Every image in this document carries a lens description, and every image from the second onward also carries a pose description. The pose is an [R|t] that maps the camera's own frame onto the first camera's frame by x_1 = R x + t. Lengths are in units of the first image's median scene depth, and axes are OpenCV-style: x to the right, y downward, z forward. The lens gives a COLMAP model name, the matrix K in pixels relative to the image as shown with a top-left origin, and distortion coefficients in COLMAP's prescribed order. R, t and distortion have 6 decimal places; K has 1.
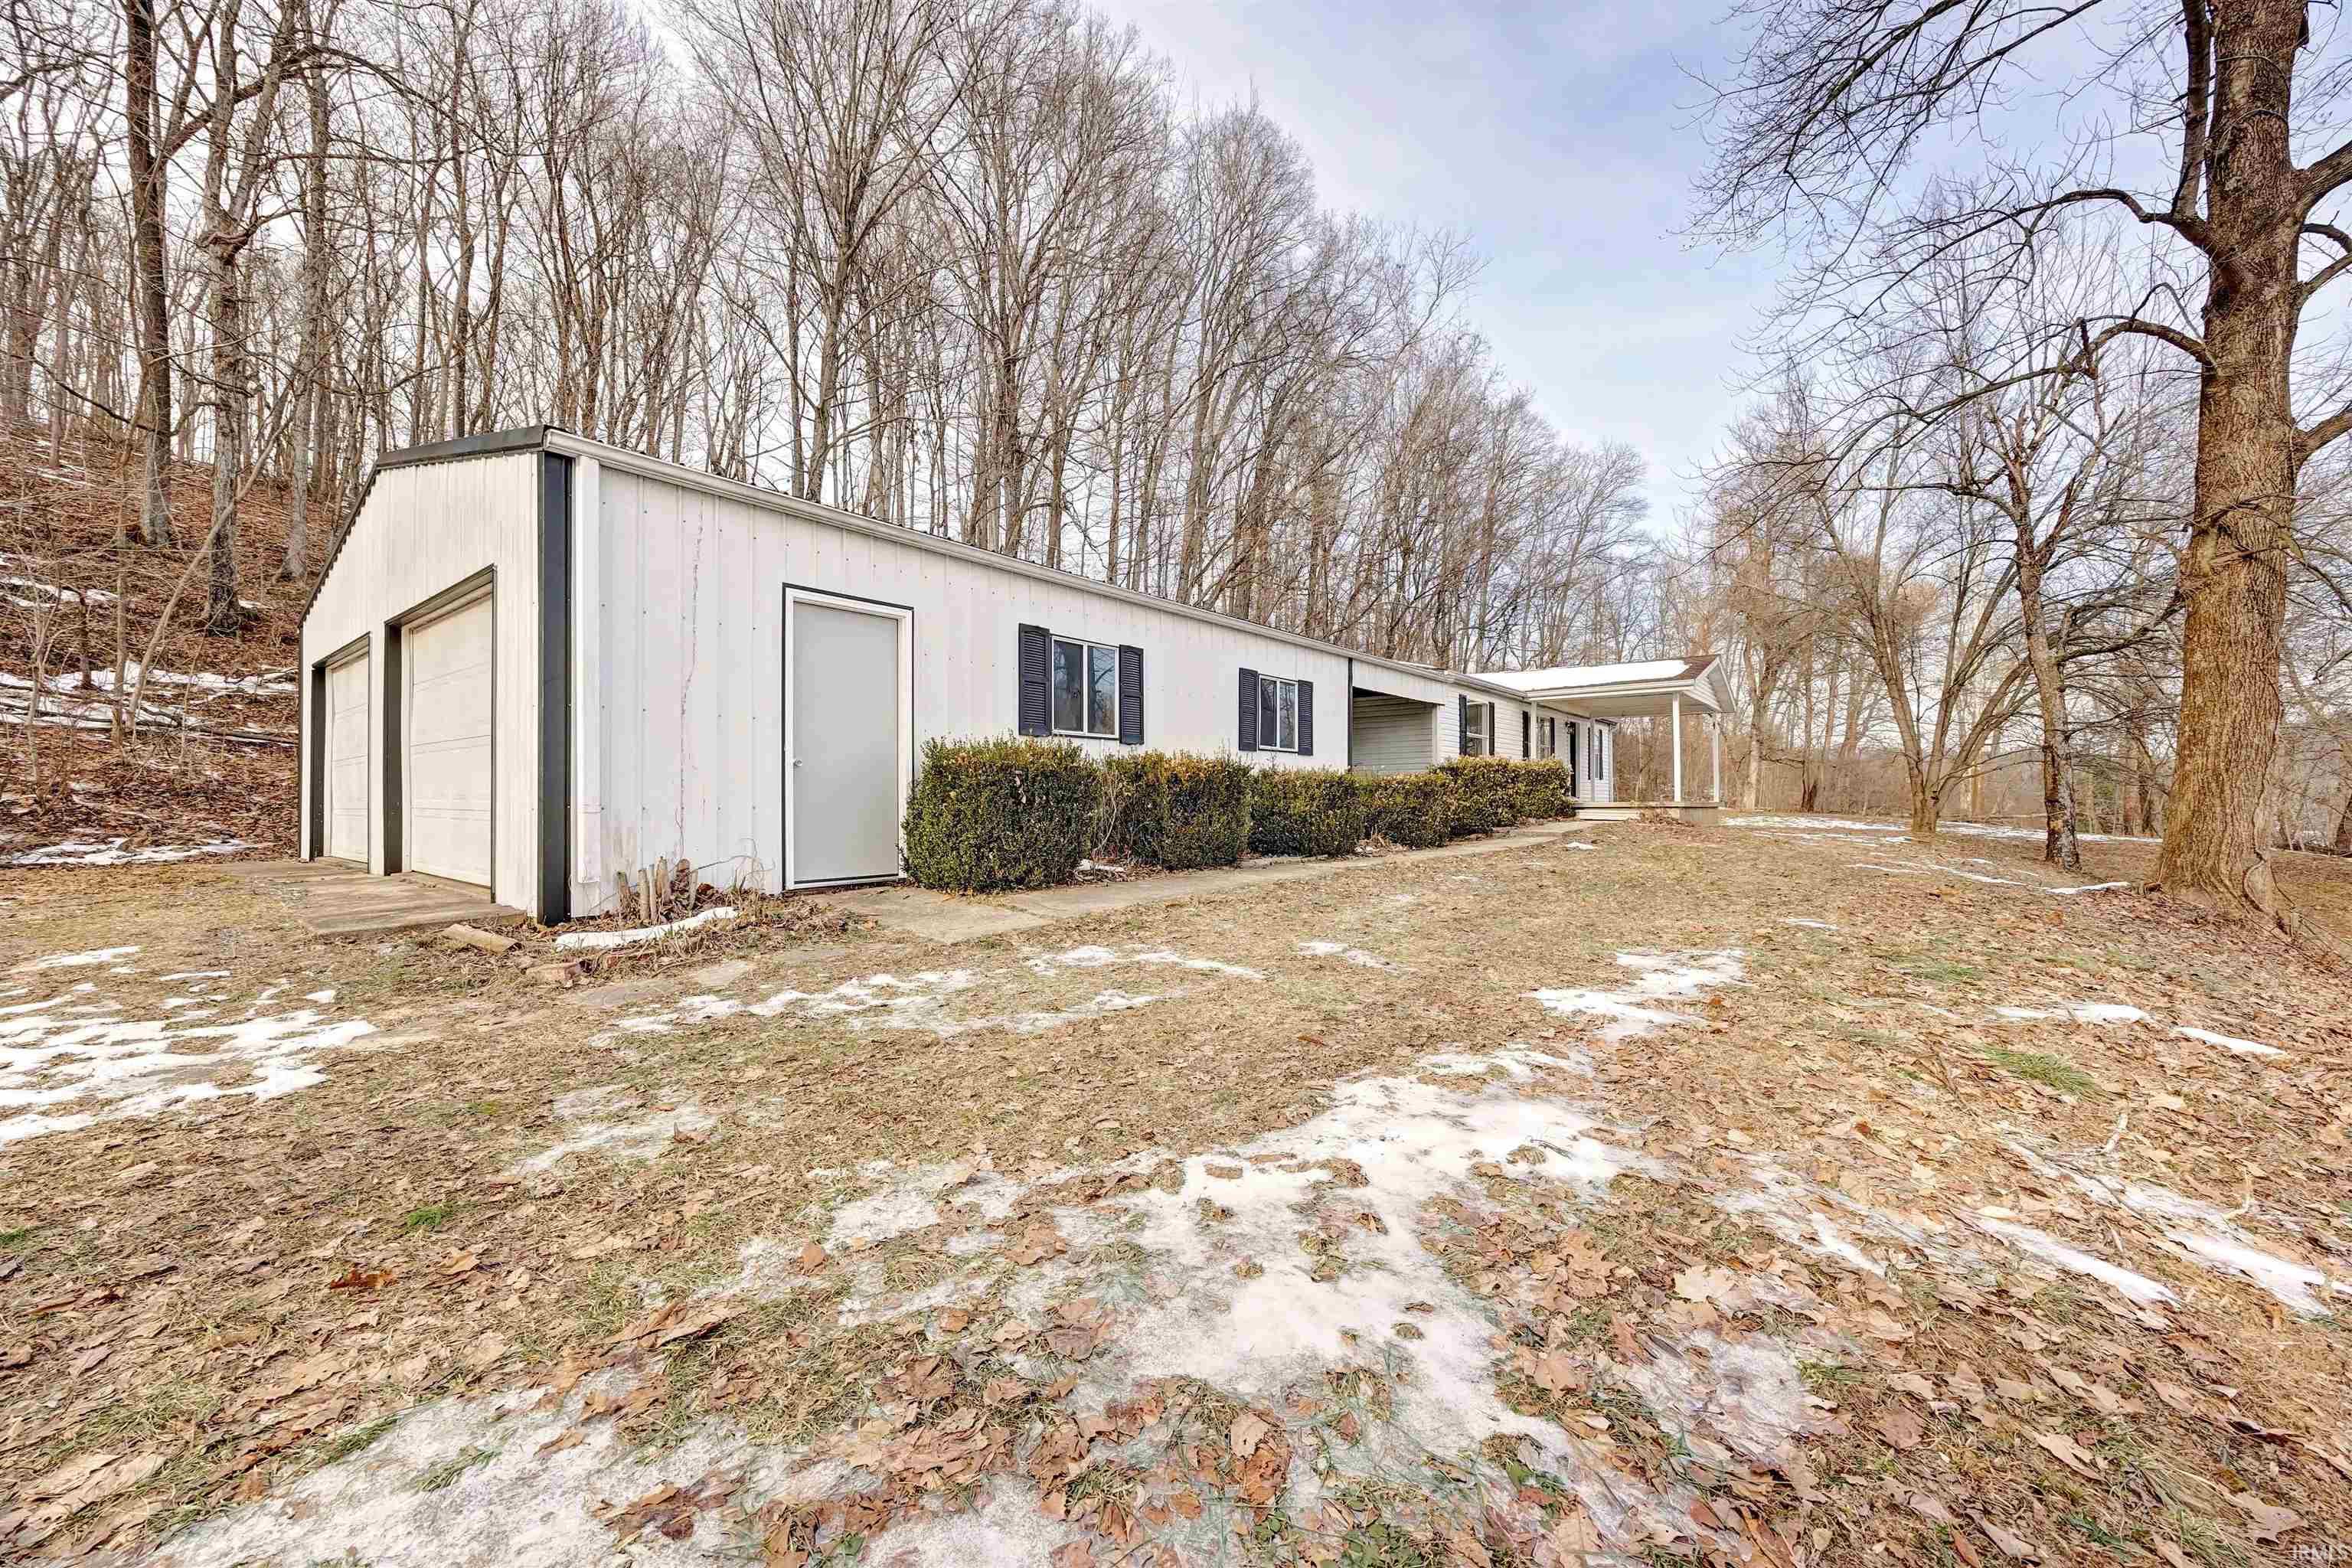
lens RADIAL K [[895.0, 0, 1217.2], [0, 895.0, 773.0], [0, 0, 1]] dist [-0.002843, 0.000057]
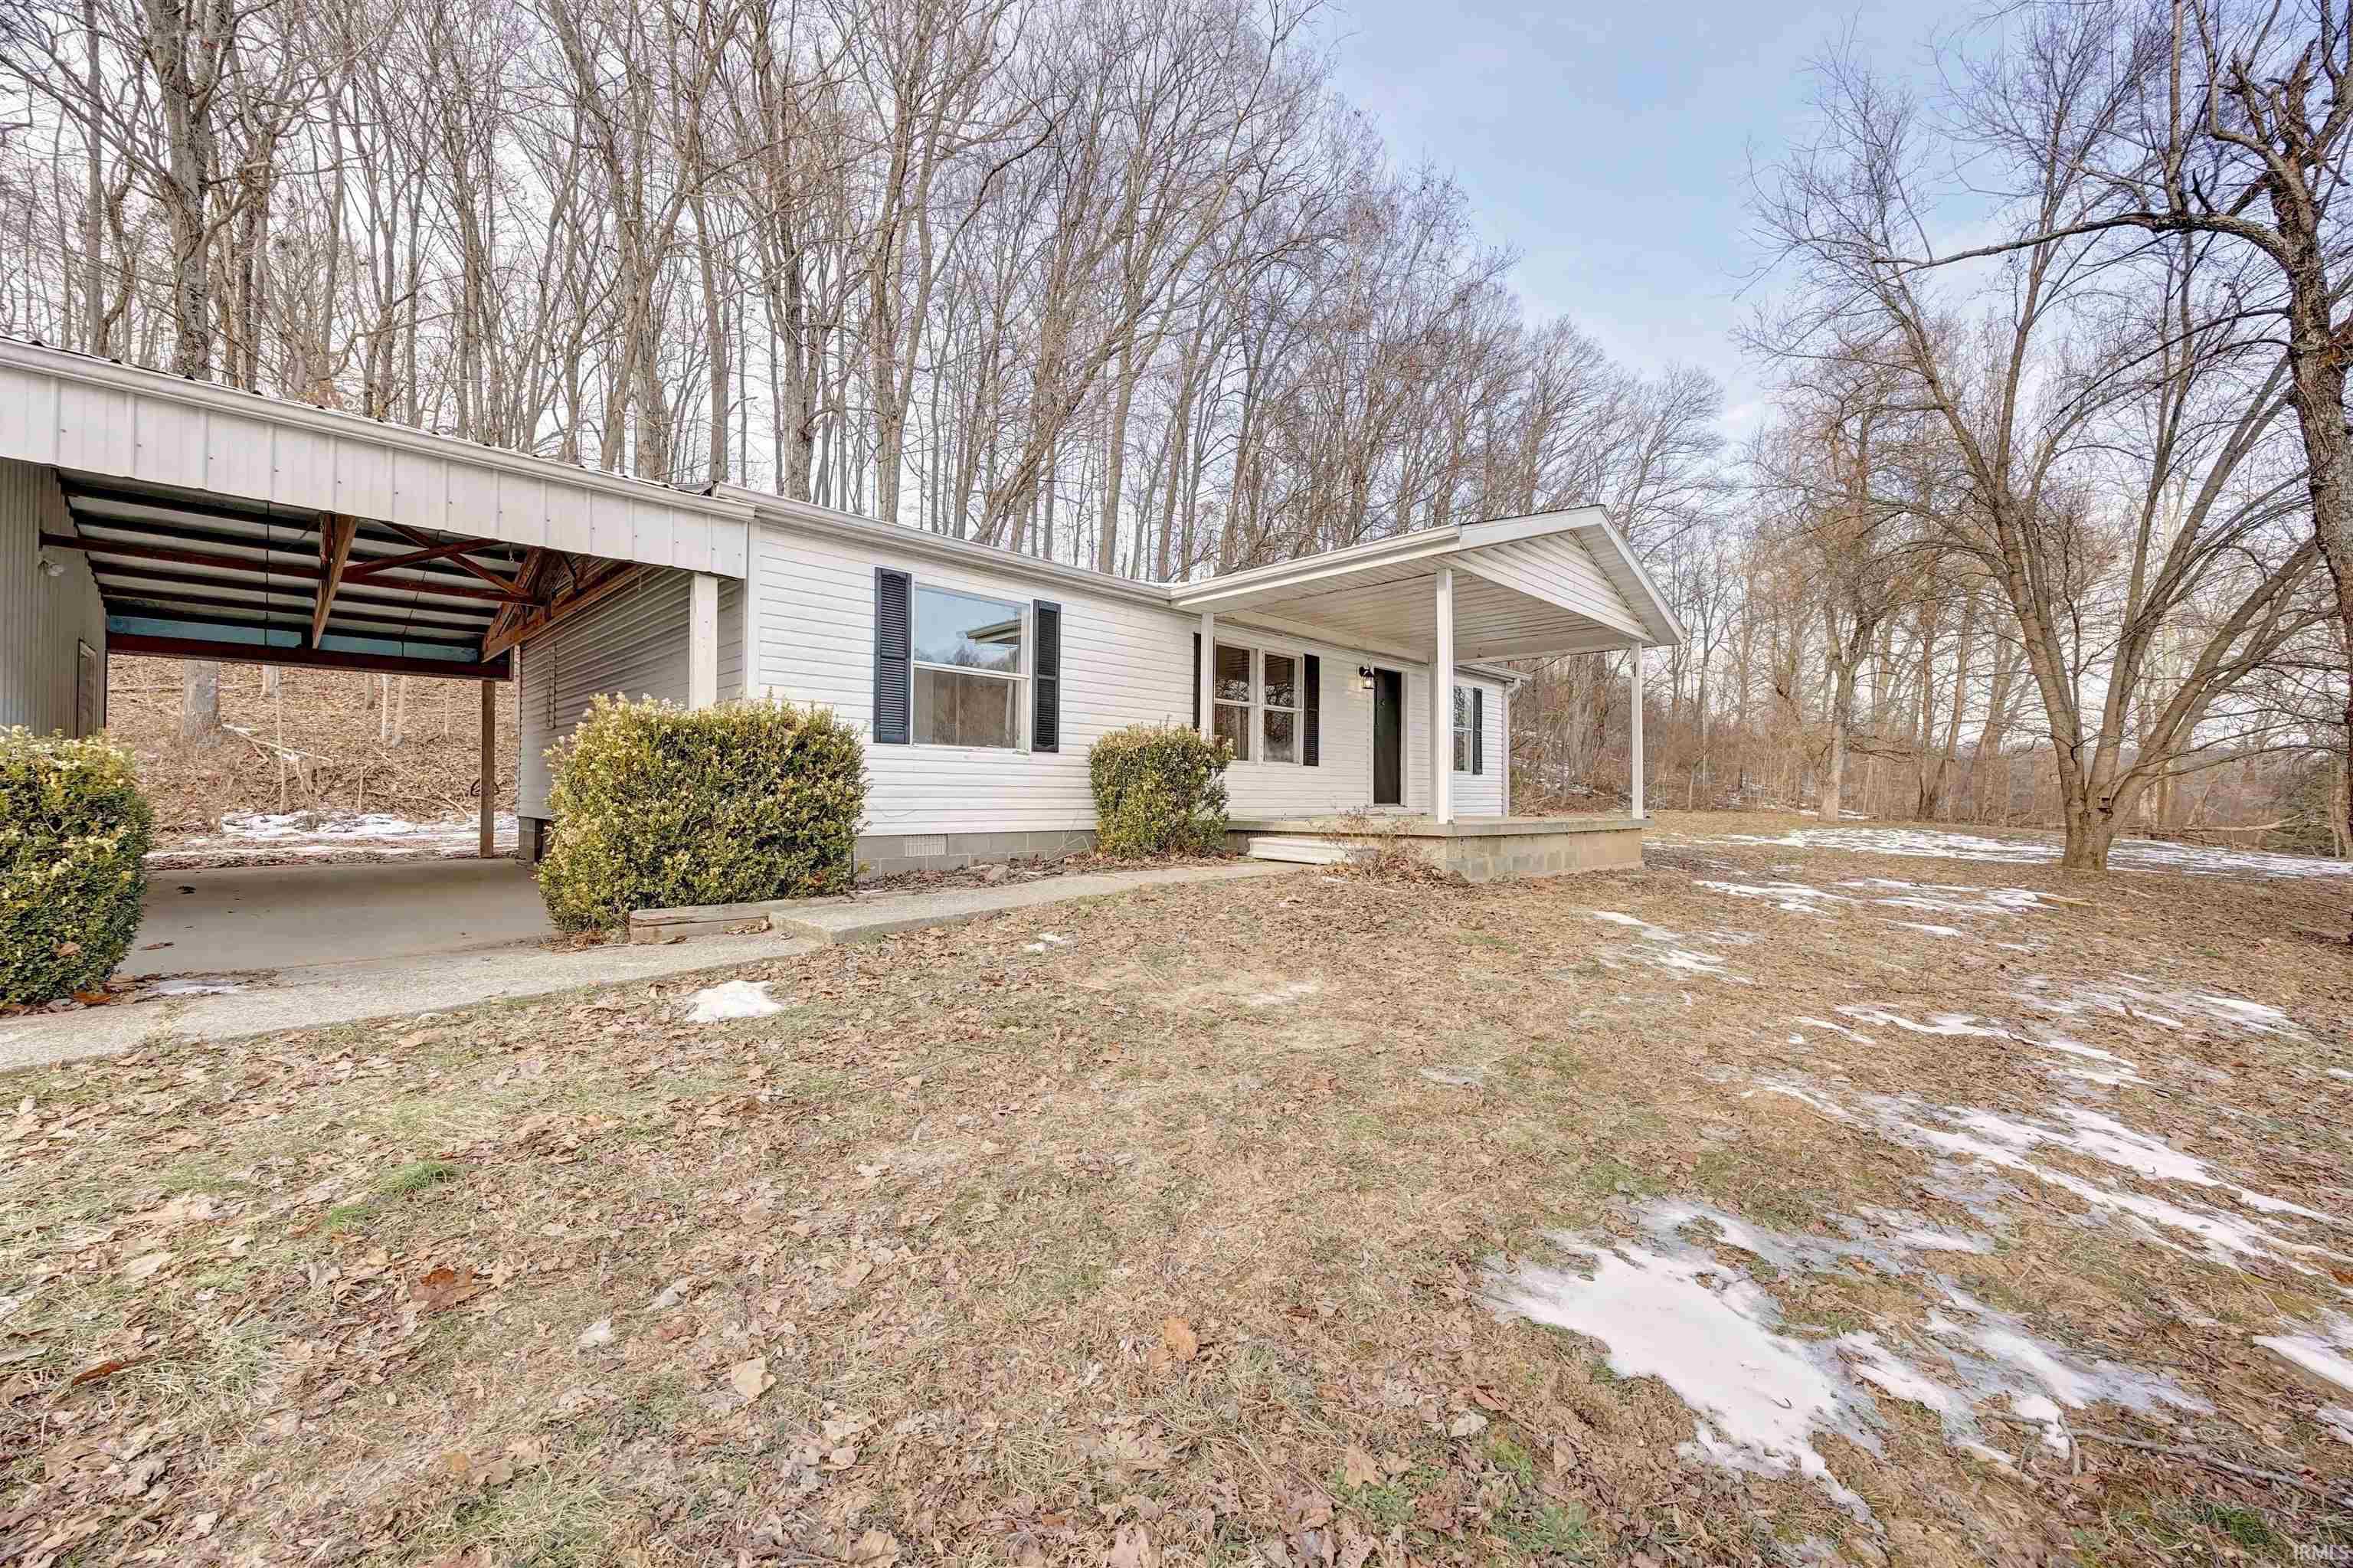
lens RADIAL K [[895.4, 0, 1225.6], [0, 895.4, 791.7], [0, 0, 1]] dist [-0.002843, 0.000057]
pose [[0.994850, 0.000819, -0.101355, 0.273043], [0.001002, 0.999839, 0.017918, 0.005507], [0.101353, -0.017927, 0.994689, 0.340105]]
